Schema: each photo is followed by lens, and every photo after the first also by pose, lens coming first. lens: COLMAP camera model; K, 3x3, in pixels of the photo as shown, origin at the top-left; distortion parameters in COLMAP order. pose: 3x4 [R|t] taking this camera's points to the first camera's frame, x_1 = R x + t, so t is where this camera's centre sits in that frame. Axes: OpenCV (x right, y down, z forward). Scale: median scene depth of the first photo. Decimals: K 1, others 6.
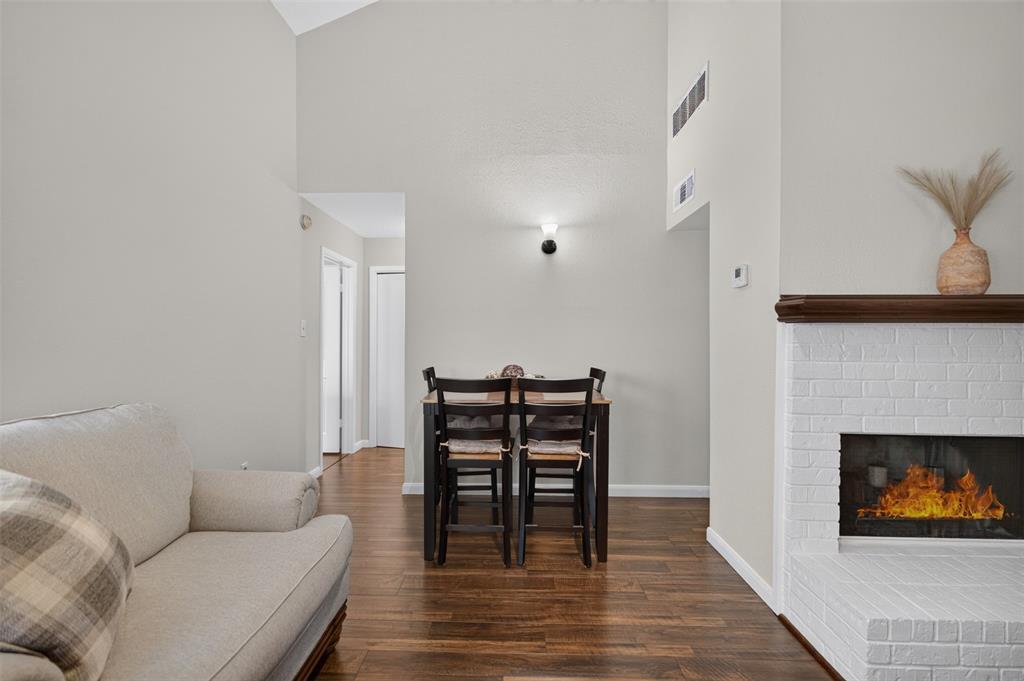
lens RADIAL K [[455.2, 0, 513.5], [0, 455.2, 337.5], [0, 0, 1]] dist [0.000899, 0.000755]
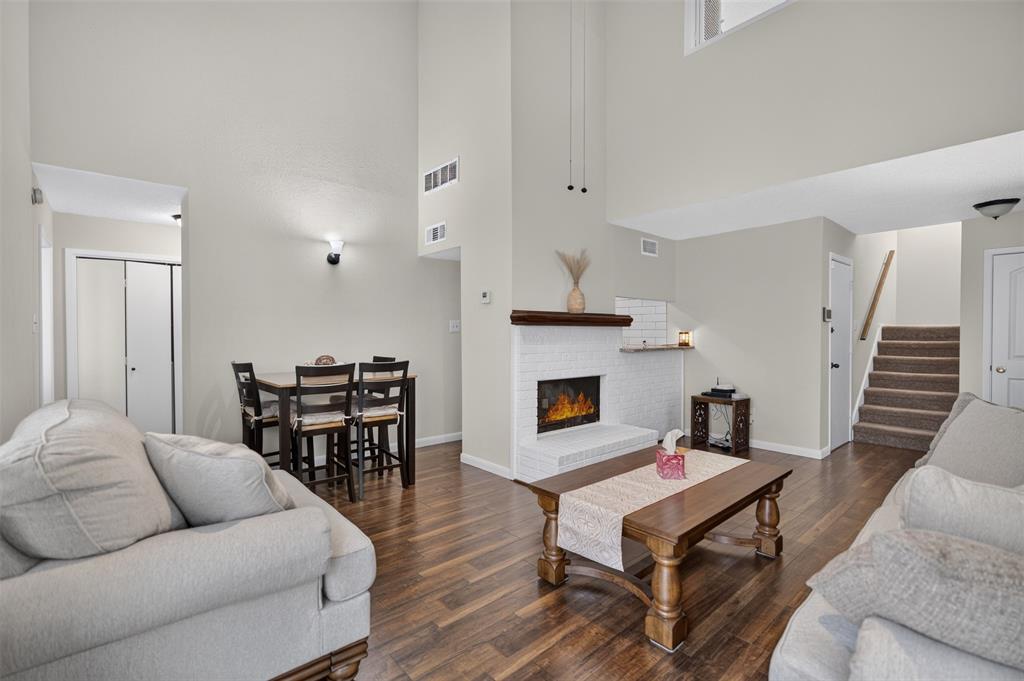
lens RADIAL K [[455.2, 0, 515.4], [0, 455.2, 339.7], [0, 0, 1]] dist [0.000899, 0.000755]
pose [[0.730202, -0.009231, 0.683169, -0.589963], [0.002837, 0.999941, 0.010480, 0.007288], [-0.683226, -0.005714, 0.730185, -0.321057]]
